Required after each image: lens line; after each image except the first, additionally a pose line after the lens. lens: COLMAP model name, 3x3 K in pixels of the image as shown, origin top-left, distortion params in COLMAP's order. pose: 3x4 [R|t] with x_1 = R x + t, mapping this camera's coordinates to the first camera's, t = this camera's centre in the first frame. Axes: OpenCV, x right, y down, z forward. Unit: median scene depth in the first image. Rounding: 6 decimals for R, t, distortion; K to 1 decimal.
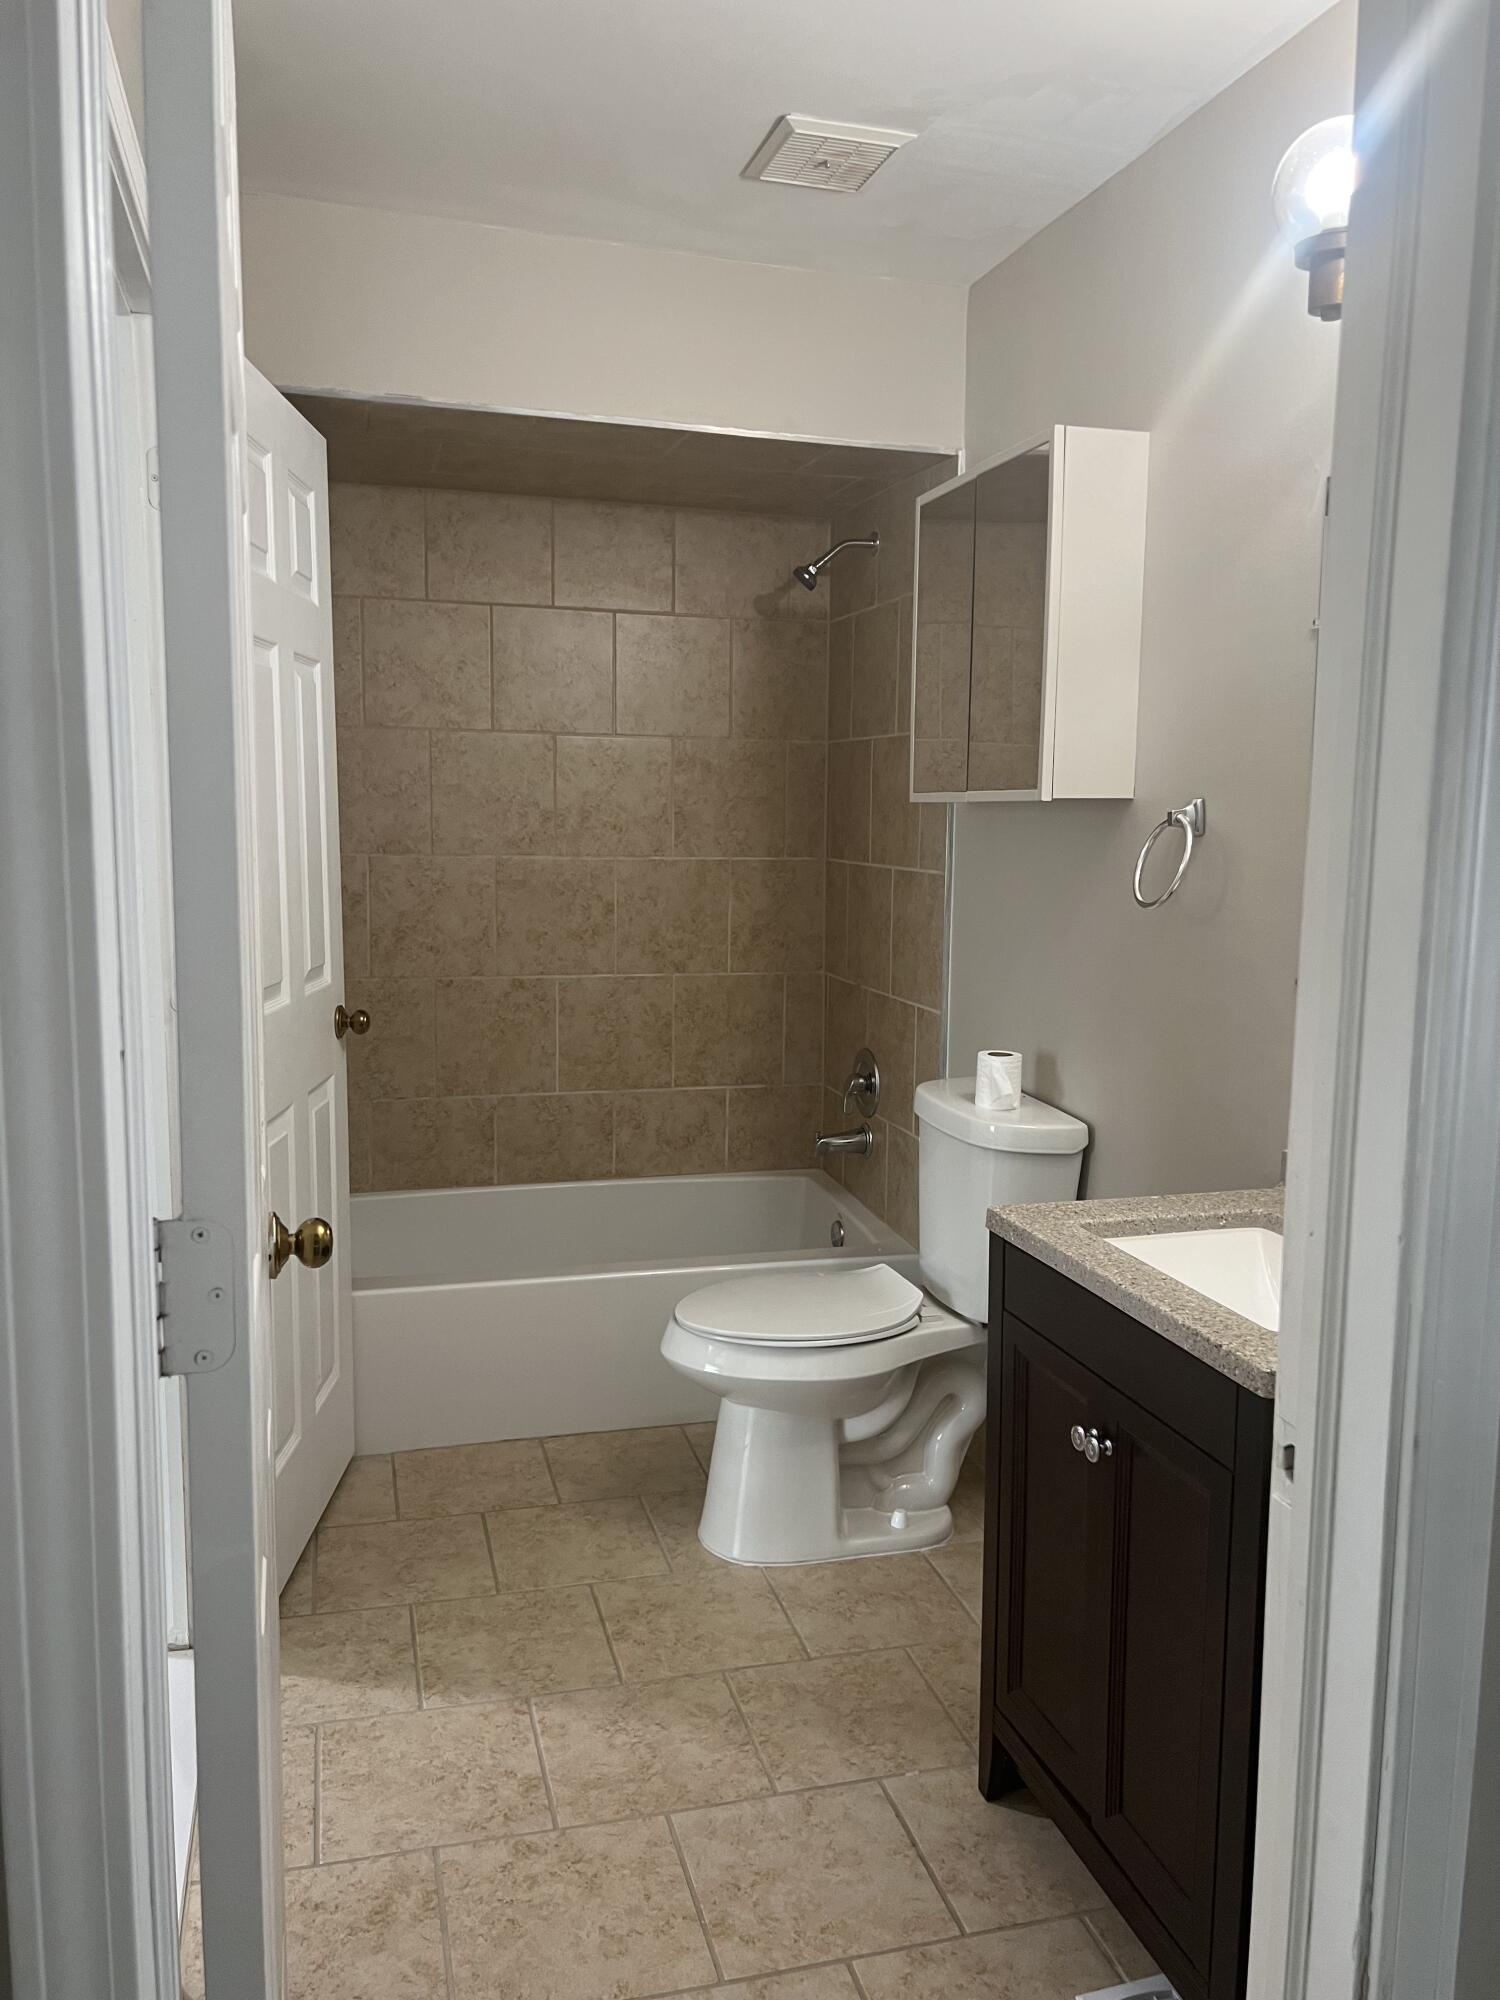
lens RADIAL K [[1506.6, 0, 756.9], [0, 1506.6, 994.9], [0, 0, 1]] dist [0.042434, -0.063782]
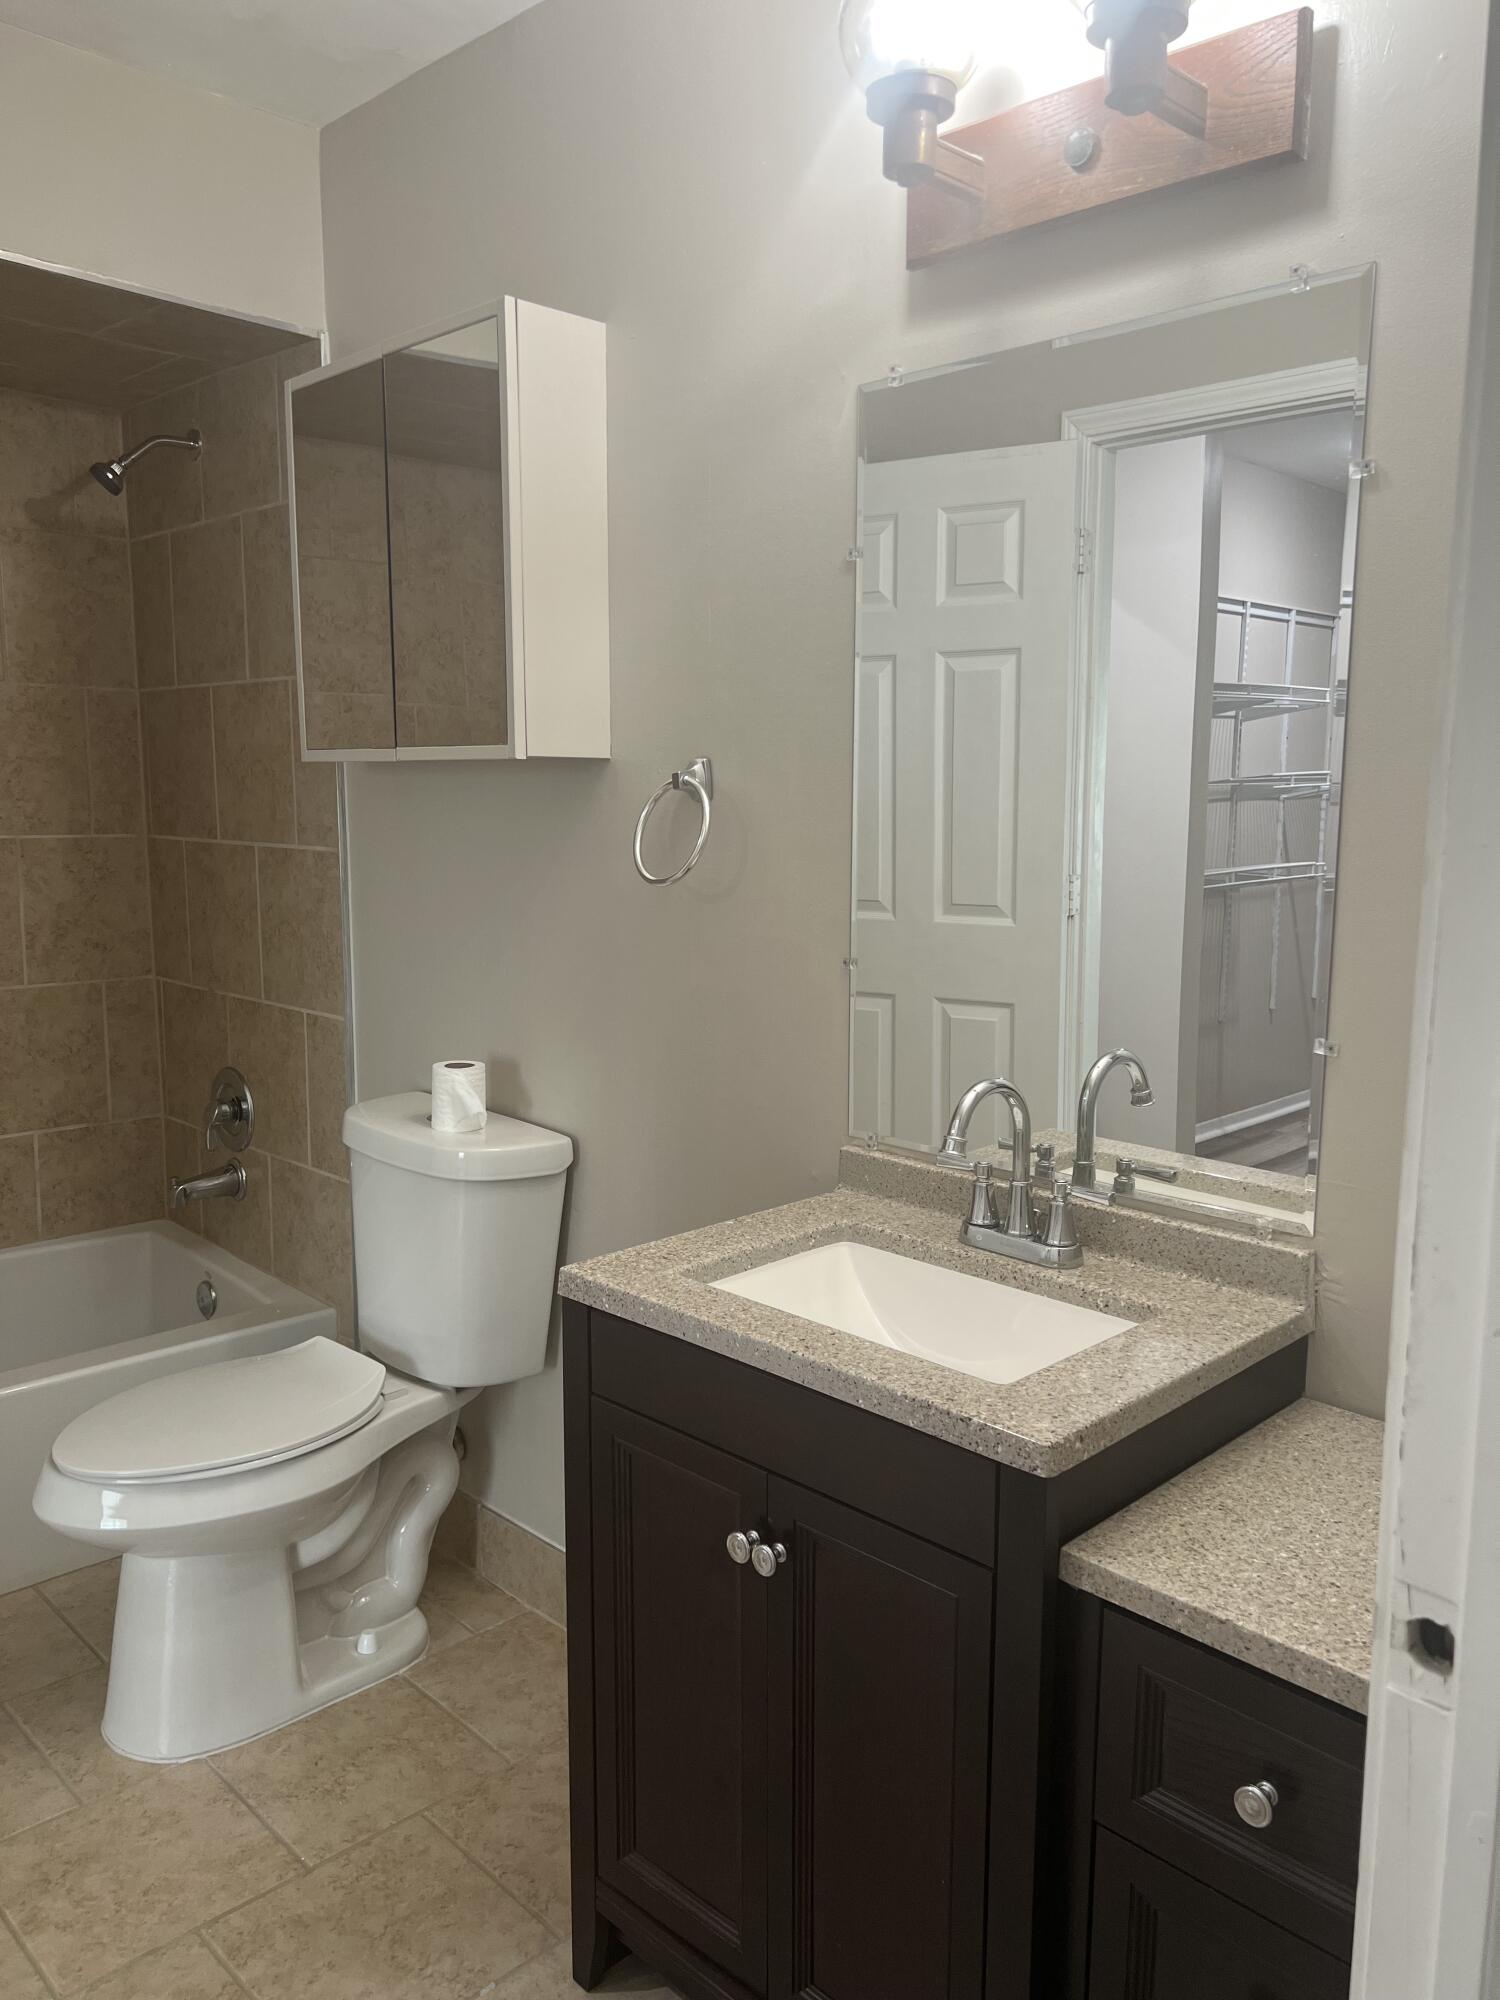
lens RADIAL K [[1506.6, 0, 797.6], [0, 1506.6, 1016.2], [0, 0, 1]] dist [0.042434, -0.063782]
pose [[0.869782, -0.072273, 0.488114, -0.082956], [0.059220, 0.997355, 0.042147, -0.012150], [-0.489869, -0.007752, 0.871761, 0.183660]]
